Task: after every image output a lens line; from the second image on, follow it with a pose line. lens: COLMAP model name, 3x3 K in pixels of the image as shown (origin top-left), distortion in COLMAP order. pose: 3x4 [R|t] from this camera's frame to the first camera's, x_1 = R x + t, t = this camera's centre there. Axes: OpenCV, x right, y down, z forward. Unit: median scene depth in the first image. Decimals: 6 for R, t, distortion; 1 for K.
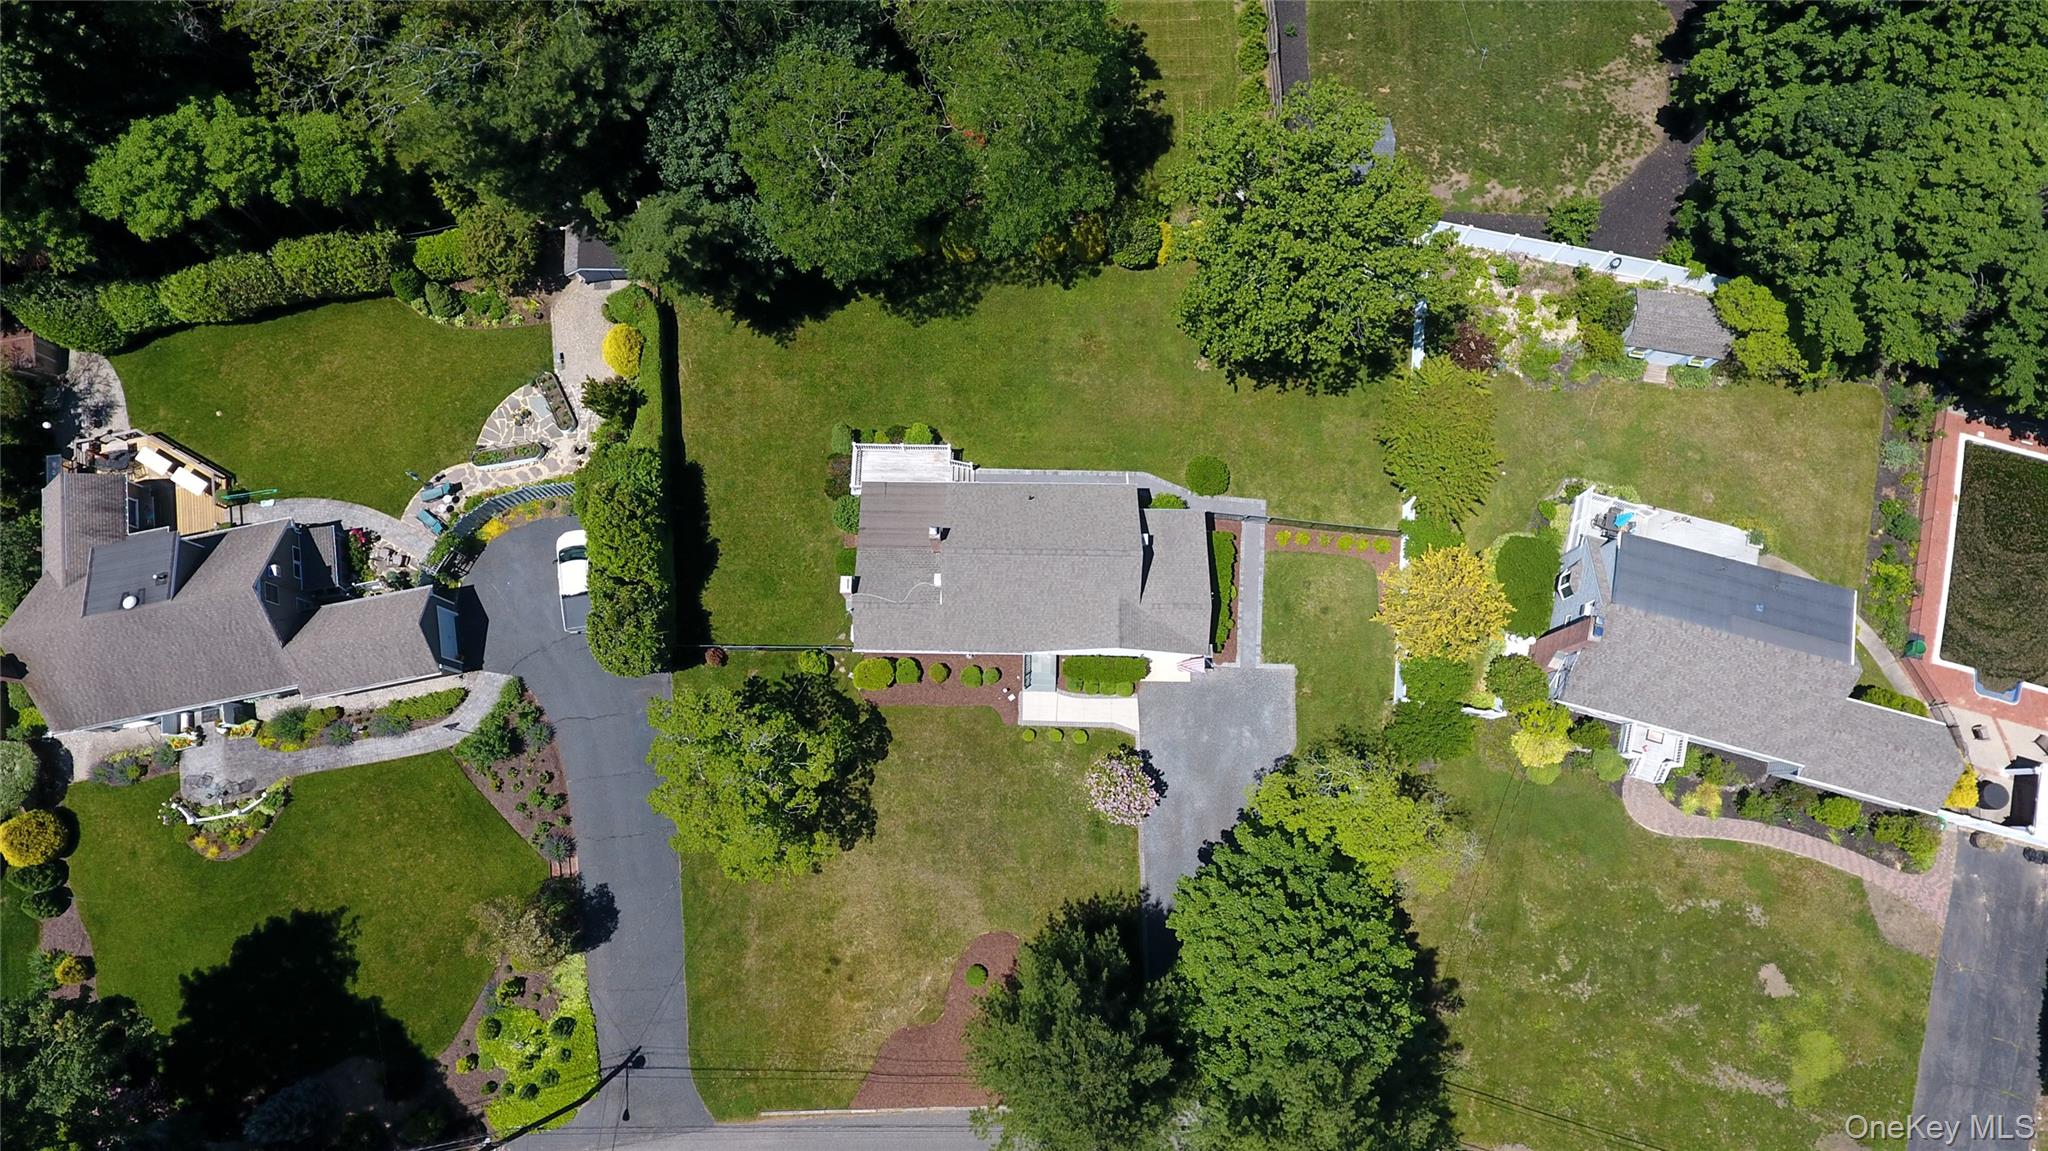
lens RADIAL K [[1197.2, 0, 1027.2], [0, 1197.2, 578.5], [0, 0, 1]] dist [-0.003545, -0.001751]
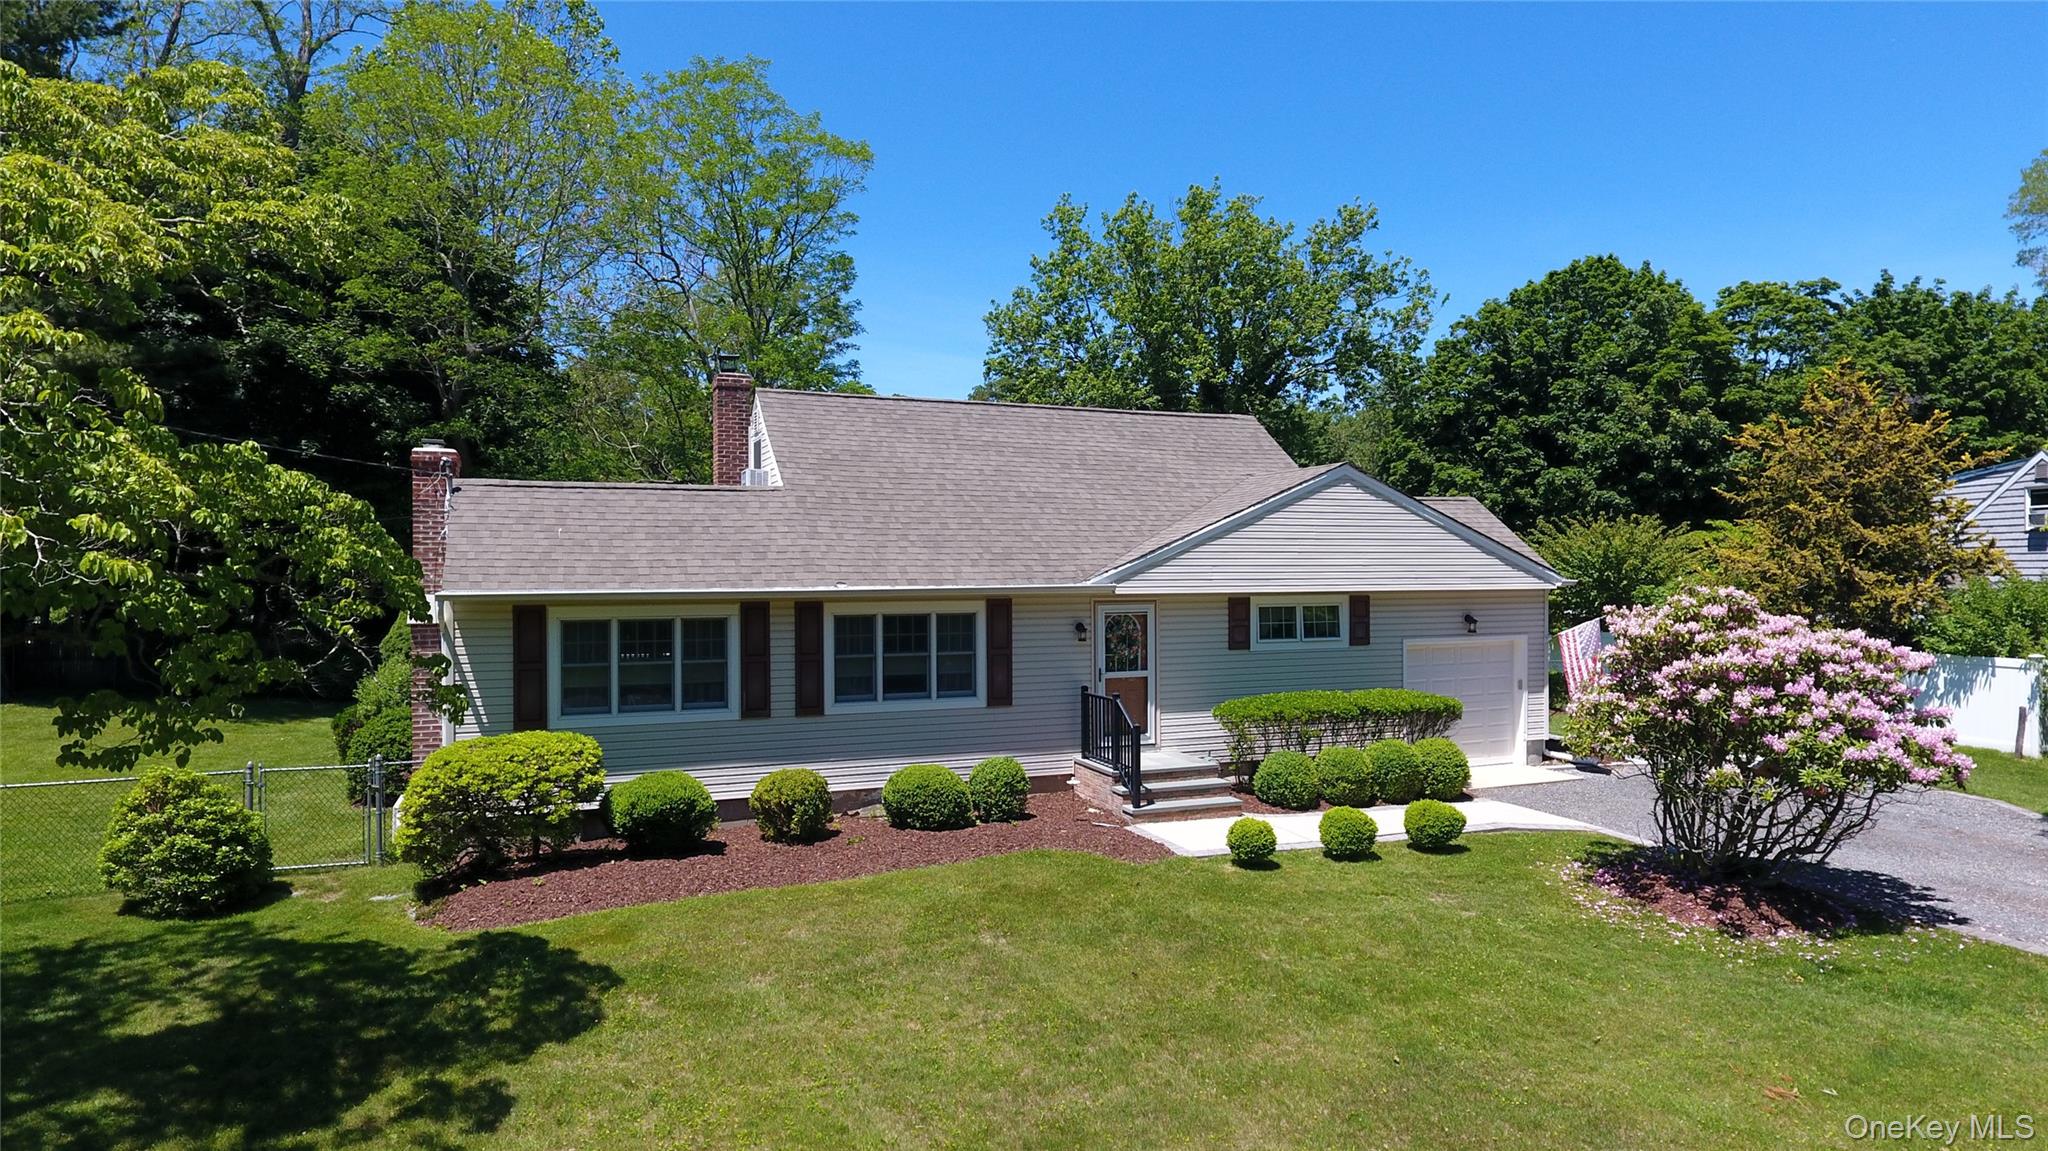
lens RADIAL K [[1197.2, 0, 1017.0], [0, 1197.2, 576.8], [0, 0, 1]] dist [-0.003545, -0.001751]
pose [[0.919492, -0.012079, 0.392924, -0.127241], [0.384752, 0.232665, -0.893215, 0.303435], [-0.080630, 0.972482, 0.218581, 0.905680]]
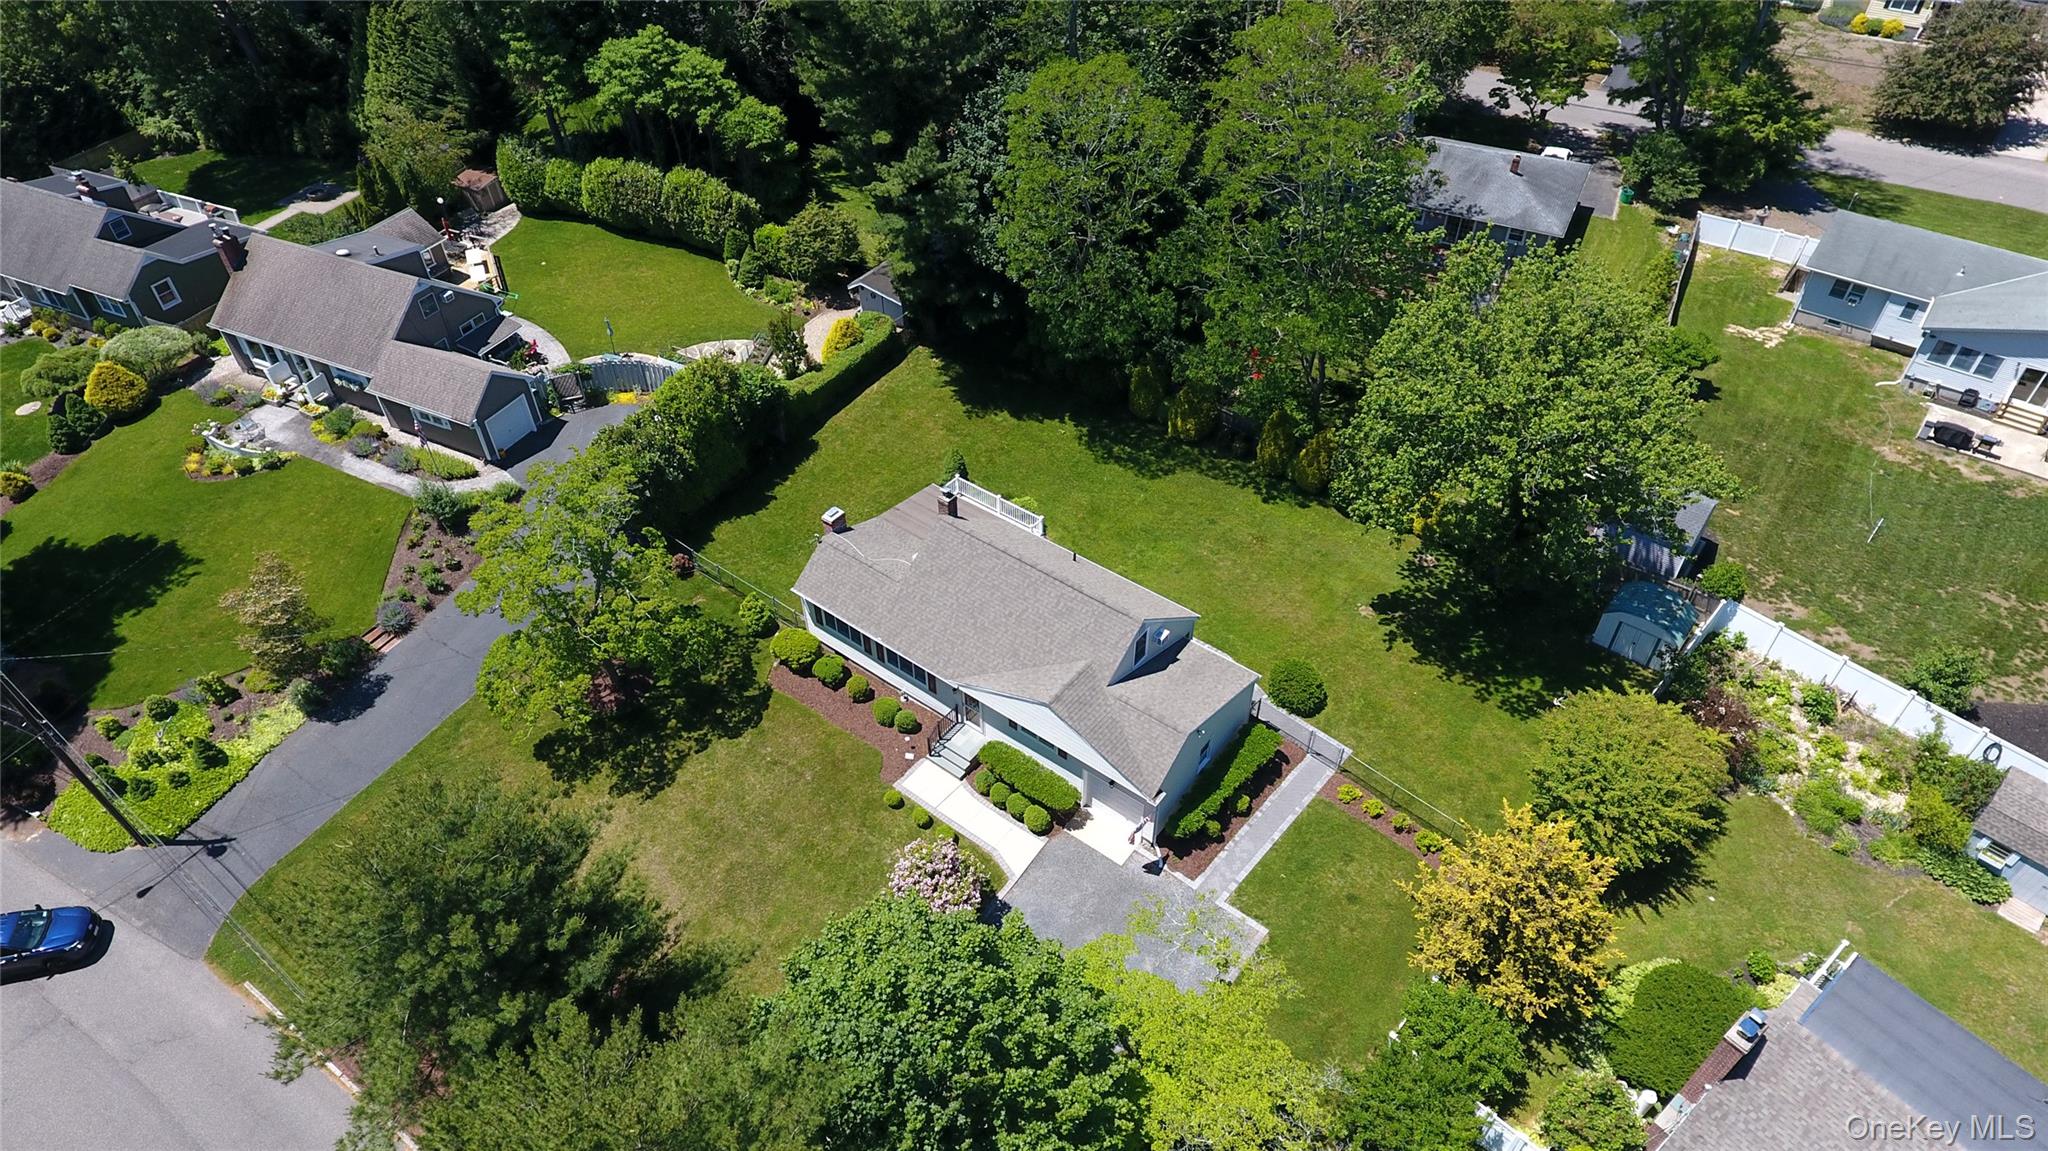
lens RADIAL K [[1197.2, 0, 1025.1], [0, 1197.2, 579.7], [0, 0, 1]] dist [-0.003545, -0.001751]
pose [[0.800653, 0.409176, -0.437642, 0.329378], [-0.585158, 0.690880, -0.424587, 0.300278], [0.128627, 0.596037, 0.792588, 0.352852]]
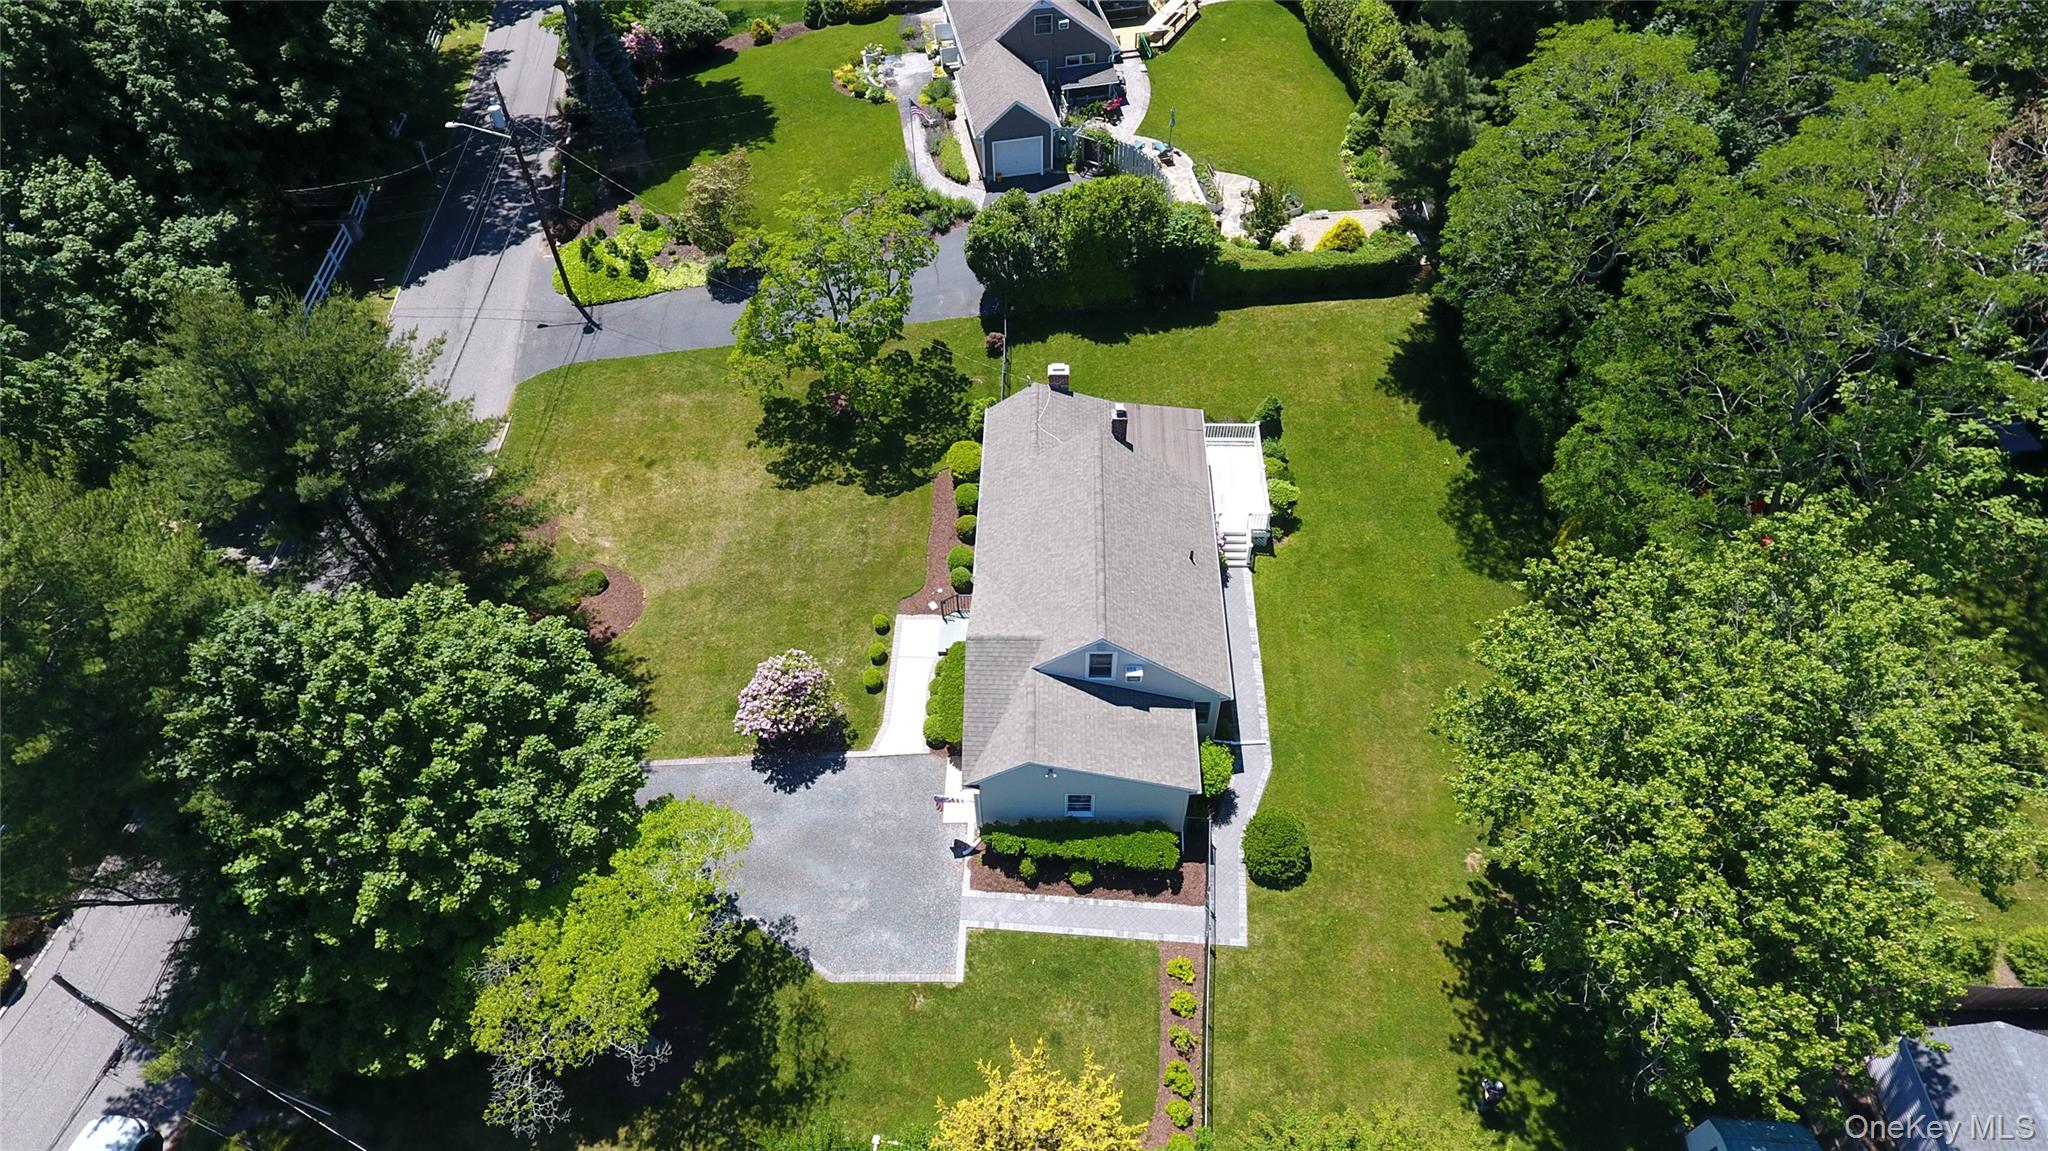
lens RADIAL K [[1197.2, 0, 1023.7], [0, 1197.2, 578.9], [0, 0, 1]] dist [-0.003545, -0.001751]
pose [[-0.007220, 0.775778, -0.630964, 0.448912], [-0.971071, 0.145168, 0.189598, -0.100581], [0.238682, 0.614080, 0.752288, 0.443388]]
